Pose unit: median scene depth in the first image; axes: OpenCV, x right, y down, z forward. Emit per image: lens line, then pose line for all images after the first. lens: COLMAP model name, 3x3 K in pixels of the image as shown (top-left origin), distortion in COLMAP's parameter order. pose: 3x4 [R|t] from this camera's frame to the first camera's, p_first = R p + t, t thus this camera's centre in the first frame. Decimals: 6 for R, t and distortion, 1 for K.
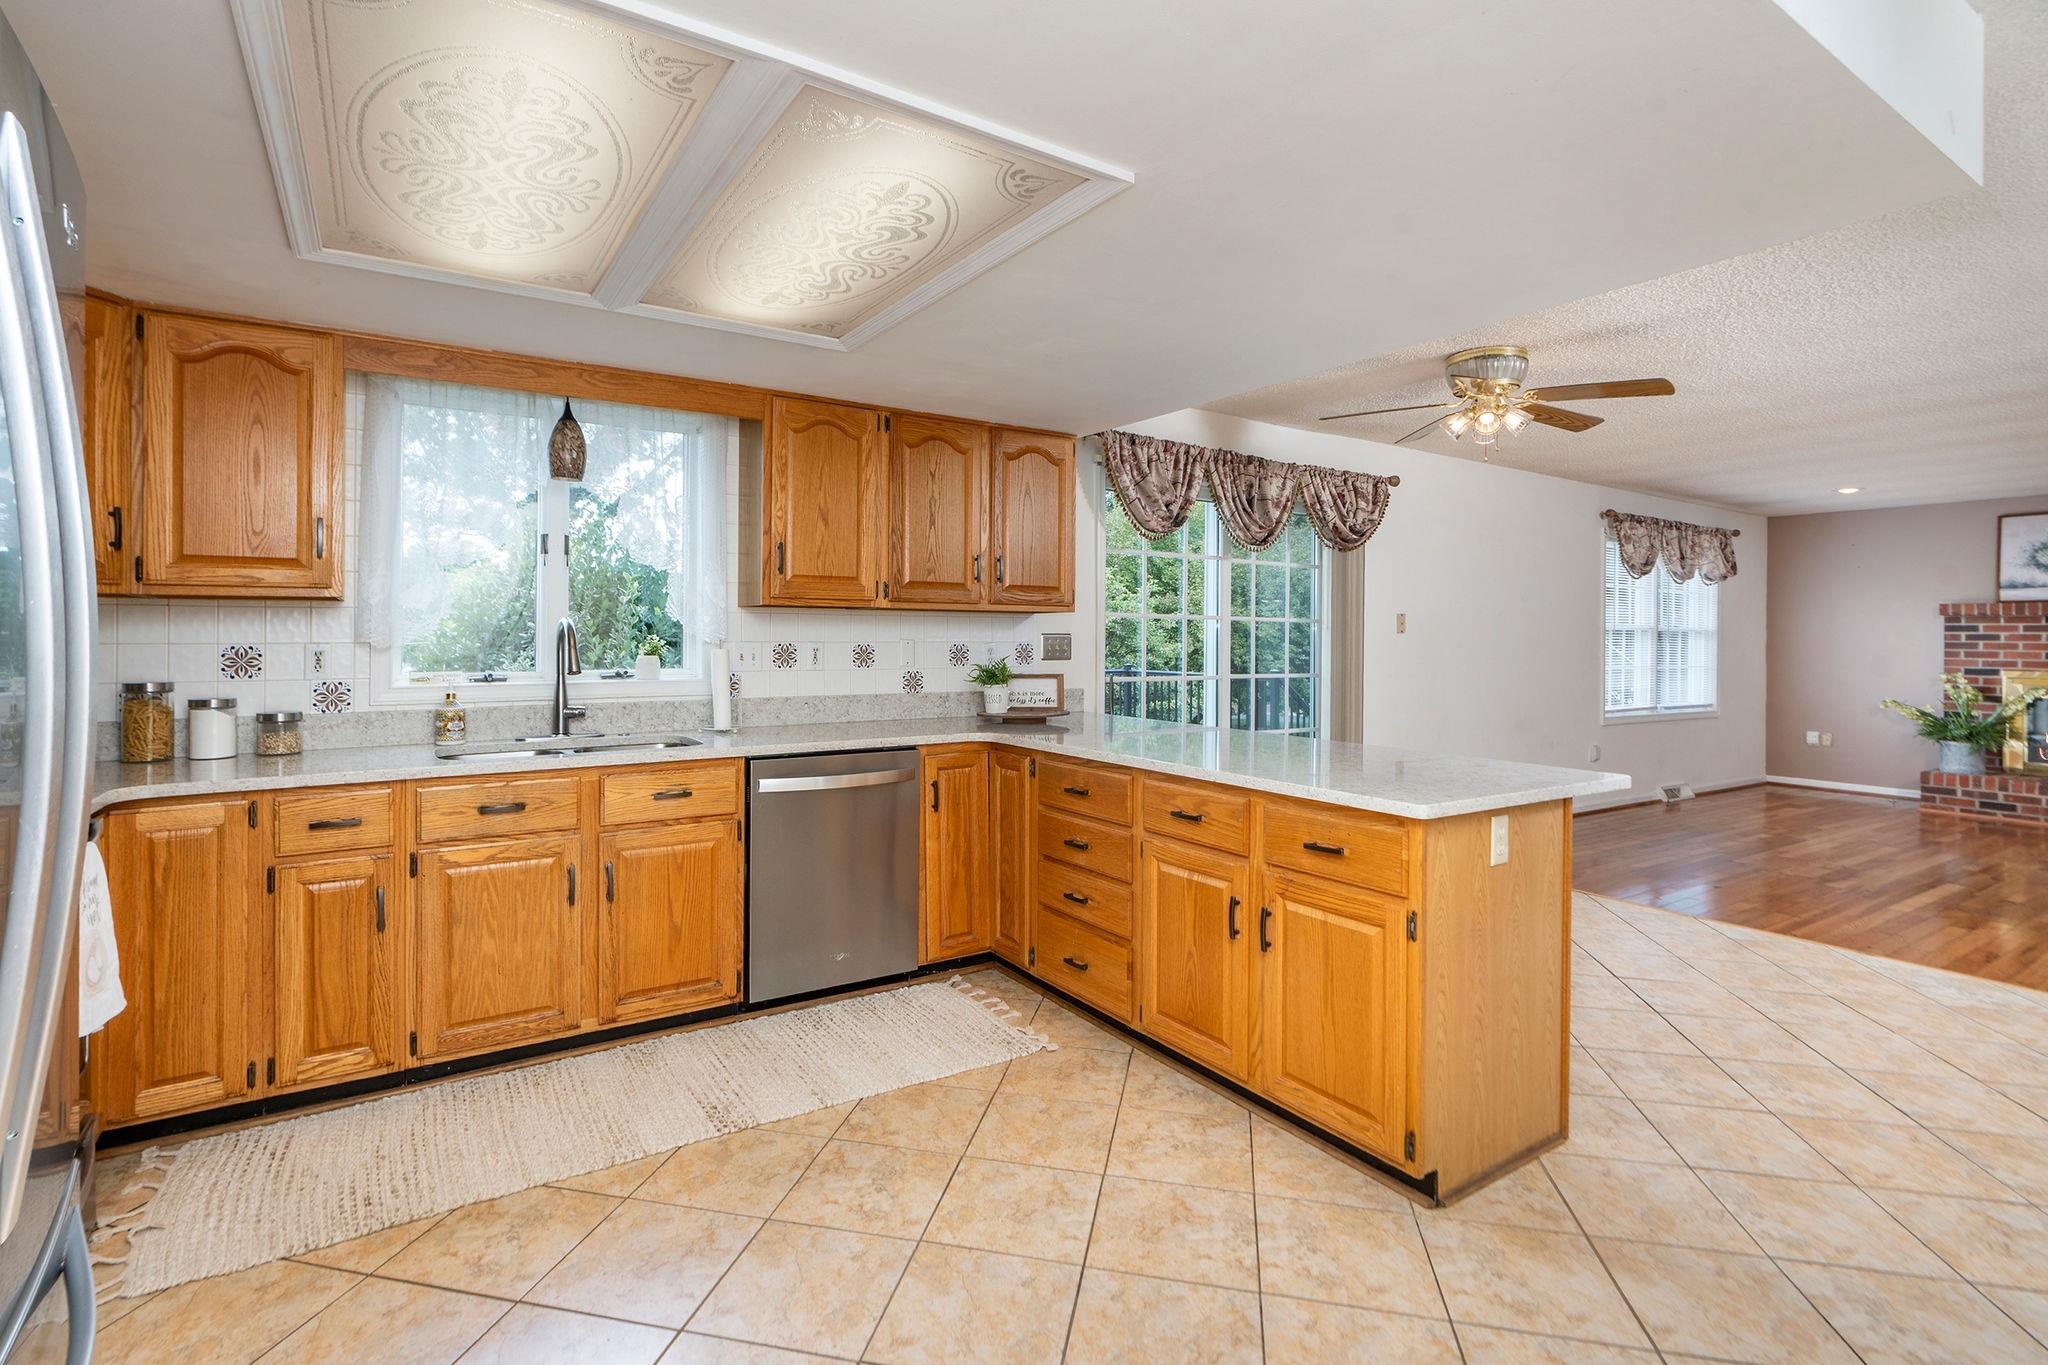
lens RADIAL K [[960.4, 0, 997.3], [0, 960.4, 634.0], [0, 0, 1]] dist [-0.004594, 0.002564]
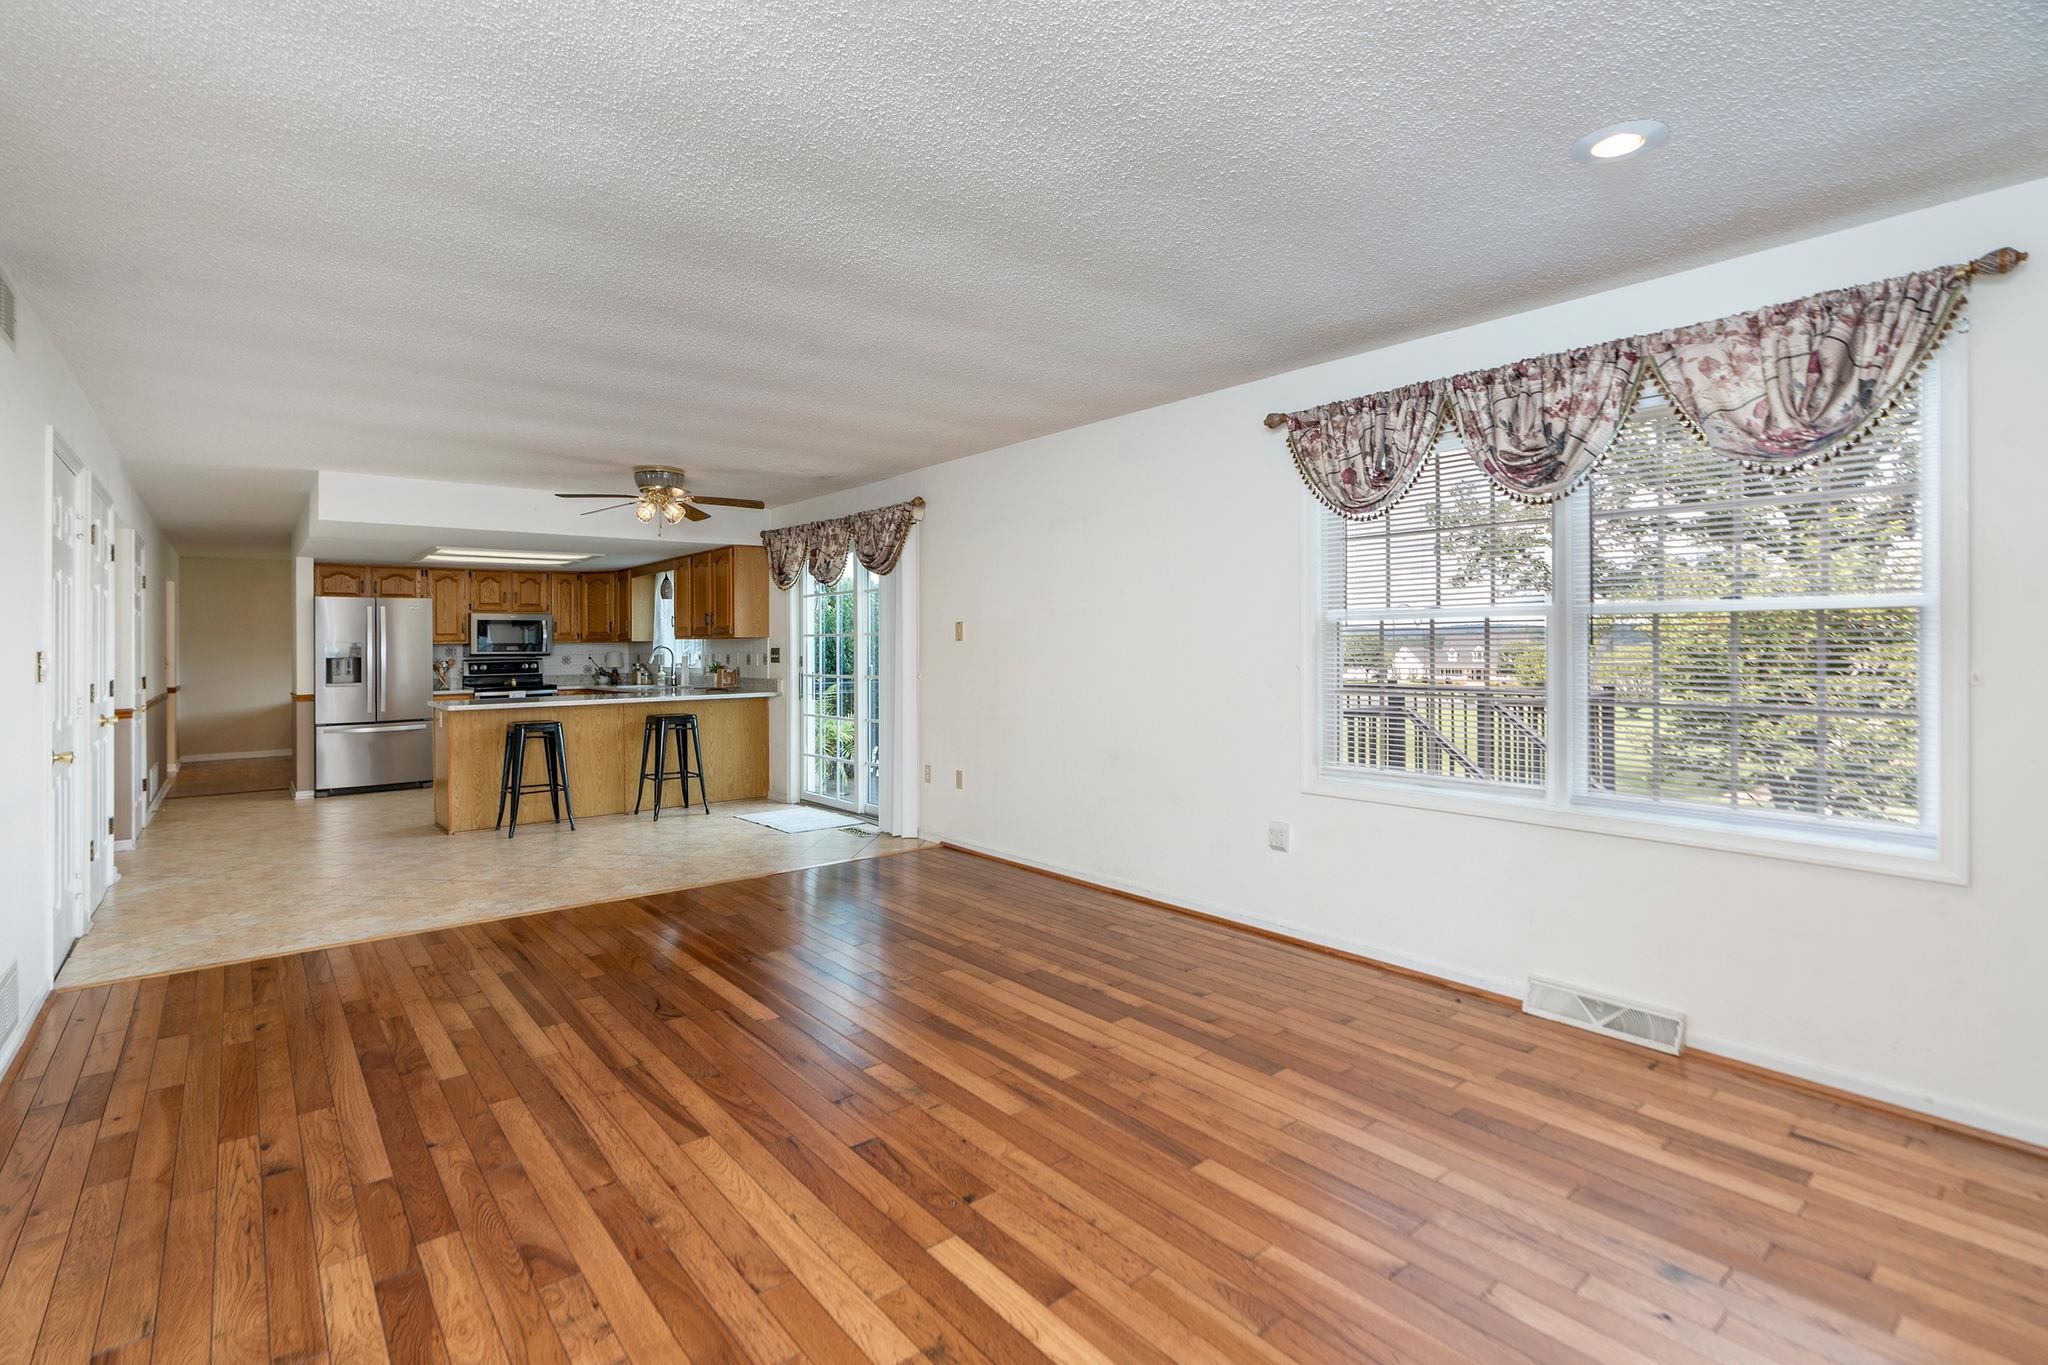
lens RADIAL K [[960.4, 0, 1017.3], [0, 960.4, 630.1], [0, 0, 1]] dist [-0.004594, 0.002564]
pose [[0.117083, -0.027231, -0.992749, 2.090238], [0.011896, 0.999591, -0.026016, 0.022645], [0.993051, -0.008764, 0.117359, 1.367607]]
